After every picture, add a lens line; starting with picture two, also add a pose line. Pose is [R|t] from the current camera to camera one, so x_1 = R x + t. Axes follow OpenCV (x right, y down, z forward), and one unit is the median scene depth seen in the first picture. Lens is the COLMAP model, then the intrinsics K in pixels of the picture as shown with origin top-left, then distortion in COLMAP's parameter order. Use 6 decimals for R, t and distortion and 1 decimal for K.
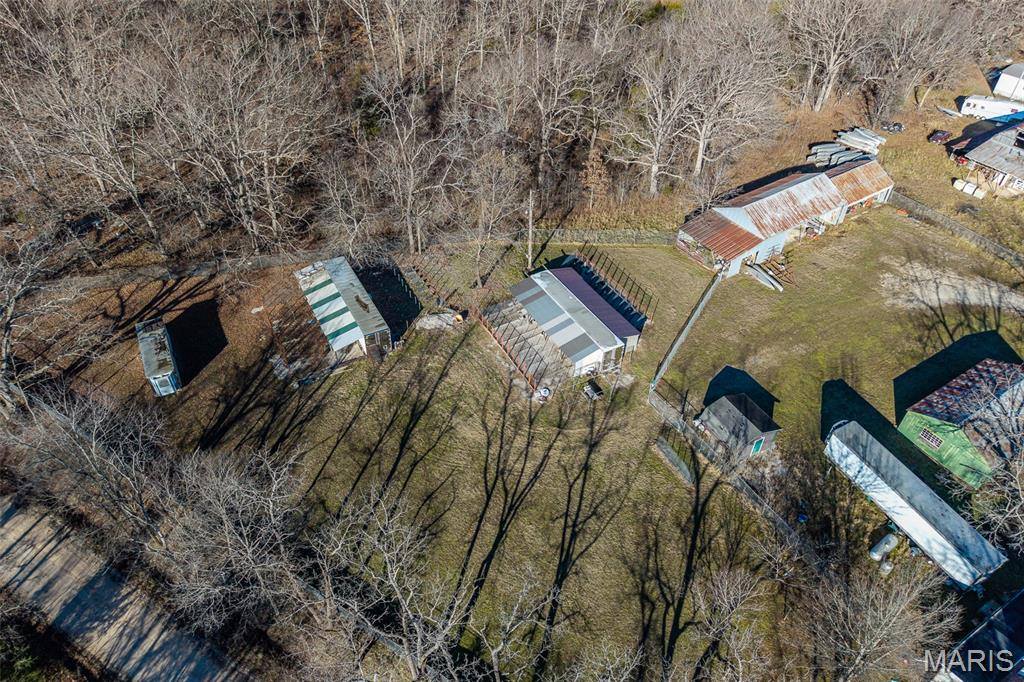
lens RADIAL K [[678.3, 0, 512.0], [0, 678.3, 341.0], [0, 0, 1]] dist [0.025344, -0.024675]
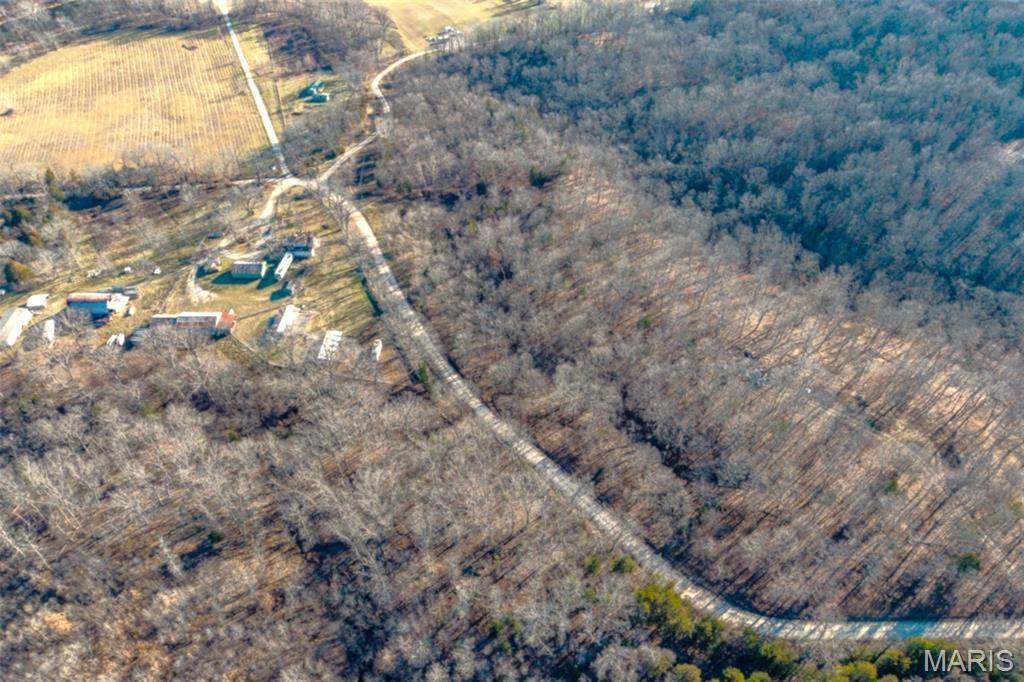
lens RADIAL K [[678.3, 0, 512.0], [0, 678.3, 341.0], [0, 0, 1]] dist [0.025344, -0.024675]
pose [[-0.834025, -0.423519, 0.353601, -2.525425], [0.352597, 0.083792, 0.932016, -3.358611], [-0.424356, 0.902003, 0.079447, 0.279151]]
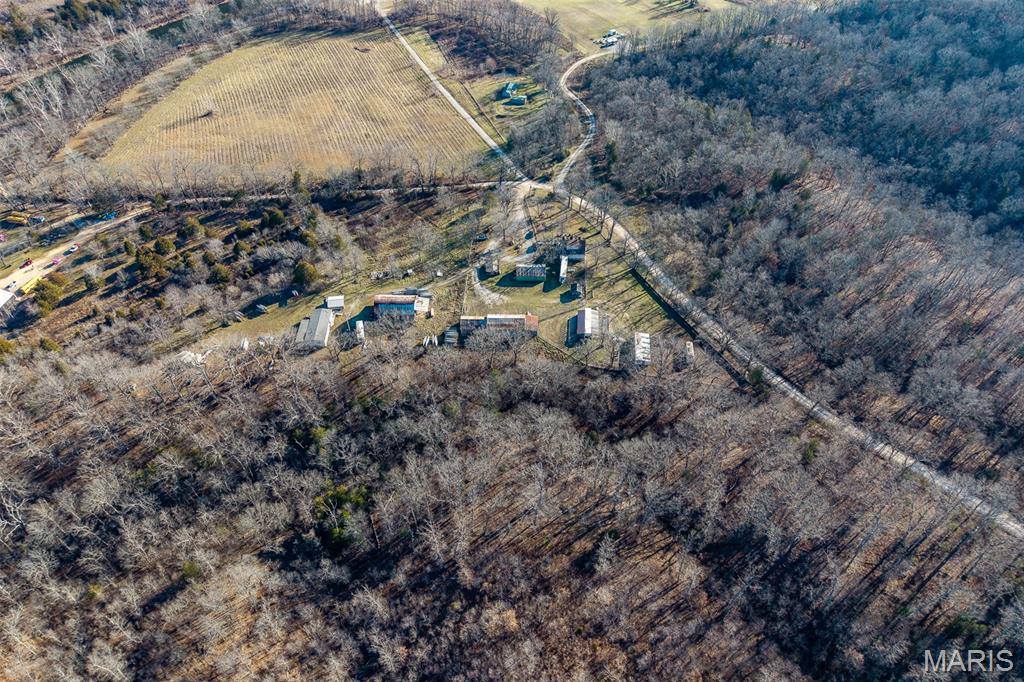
lens RADIAL K [[678.3, 0, 512.0], [0, 678.3, 341.0], [0, 0, 1]] dist [0.025344, -0.024675]
pose [[-0.831328, -0.427998, 0.354559, -1.027044], [0.354097, 0.083835, 0.931444, -4.047183], [-0.428380, 0.899883, 0.081858, 1.028875]]
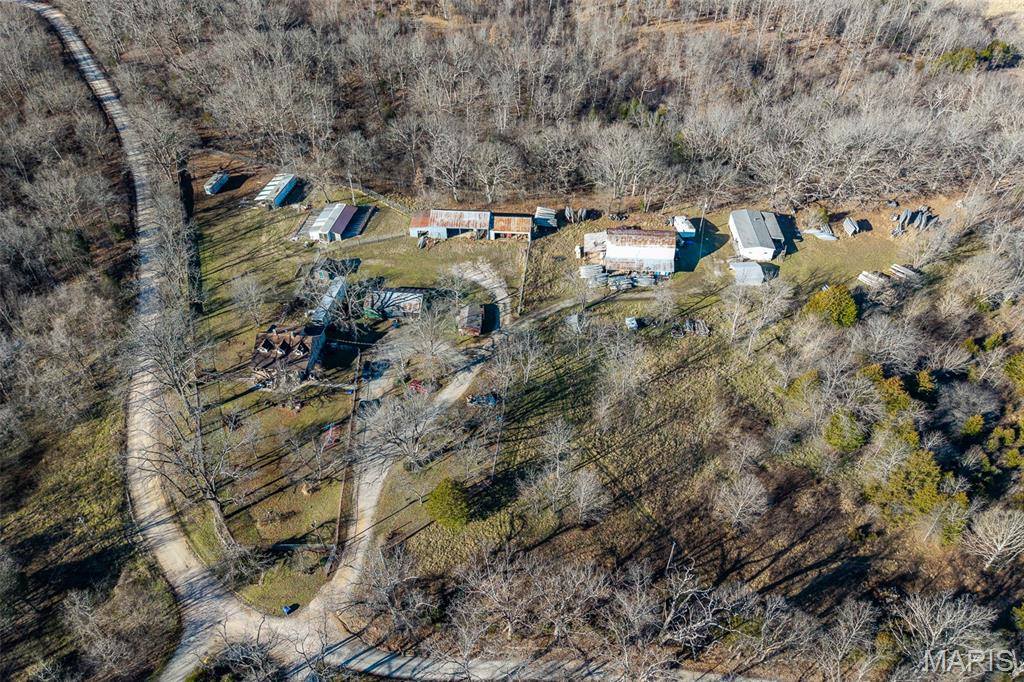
lens RADIAL K [[678.3, 0, 512.0], [0, 678.3, 341.0], [0, 0, 1]] dist [0.025344, -0.024675]
pose [[0.786201, 0.405550, -0.466280, 2.074461], [-0.407079, 0.907569, 0.102981, -0.175439], [0.464945, 0.108849, 0.878623, -0.890799]]
